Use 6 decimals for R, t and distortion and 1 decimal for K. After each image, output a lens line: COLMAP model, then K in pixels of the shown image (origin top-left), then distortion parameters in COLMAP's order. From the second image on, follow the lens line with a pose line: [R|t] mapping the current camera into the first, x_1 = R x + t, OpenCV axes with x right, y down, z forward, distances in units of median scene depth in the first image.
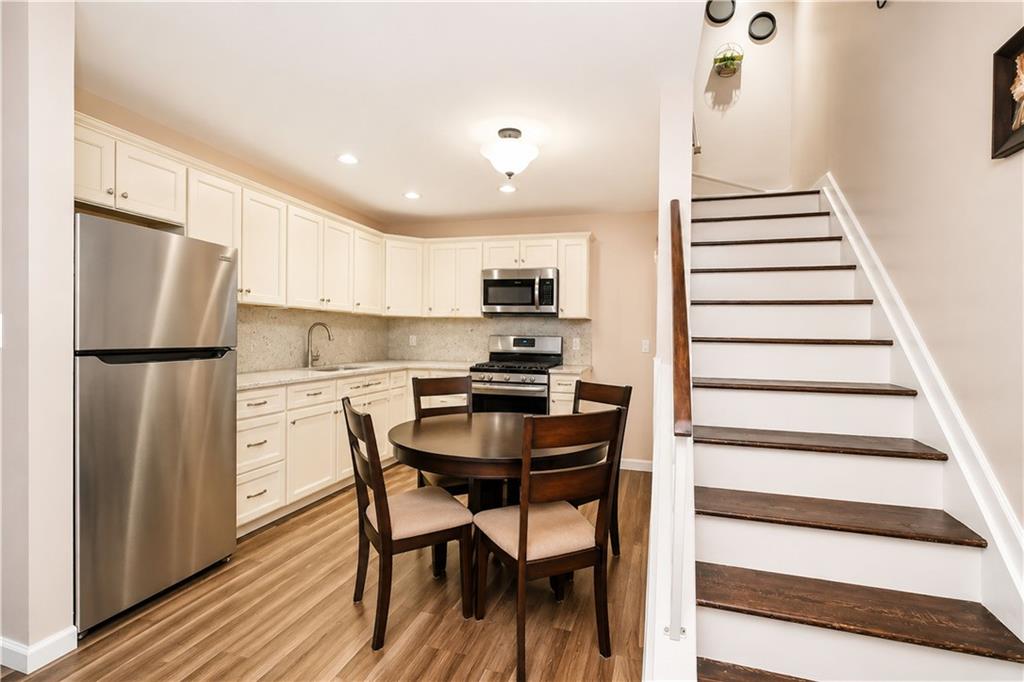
lens RADIAL K [[449.0, 0, 519.5], [0, 449.0, 339.8], [0, 0, 1]] dist [-0.005509, -0.001022]
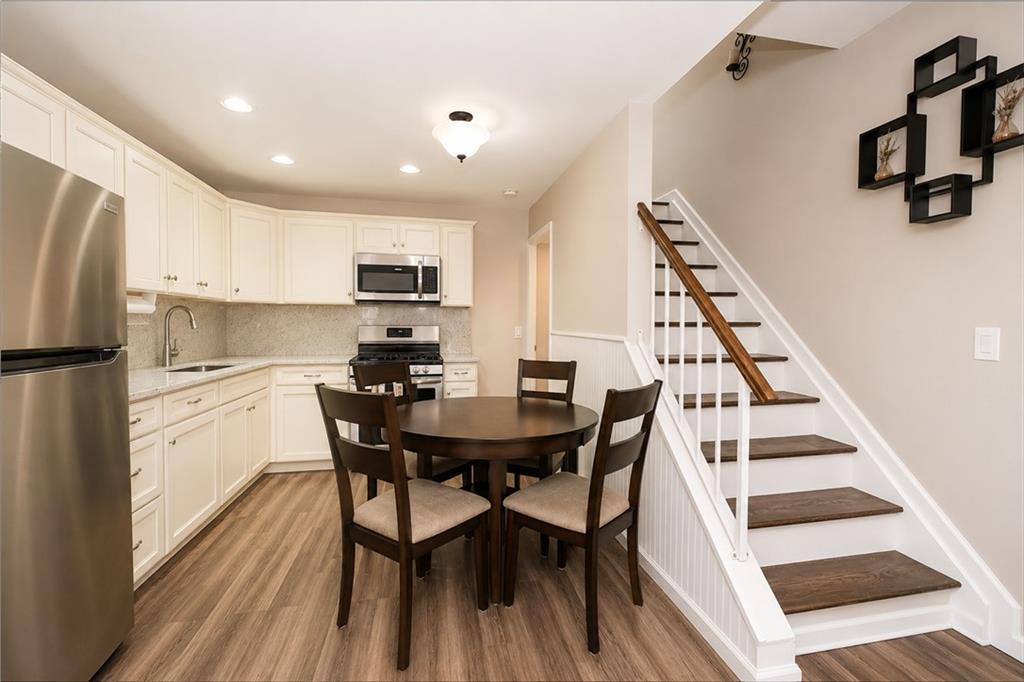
lens RADIAL K [[449.0, 0, 505.5], [0, 449.0, 340.0], [0, 0, 1]] dist [-0.005509, -0.001022]
pose [[0.892795, -0.021126, 0.449968, -0.235907], [0.014047, 0.999720, 0.019065, 0.008388], [-0.450245, -0.010701, 0.892841, 0.048907]]
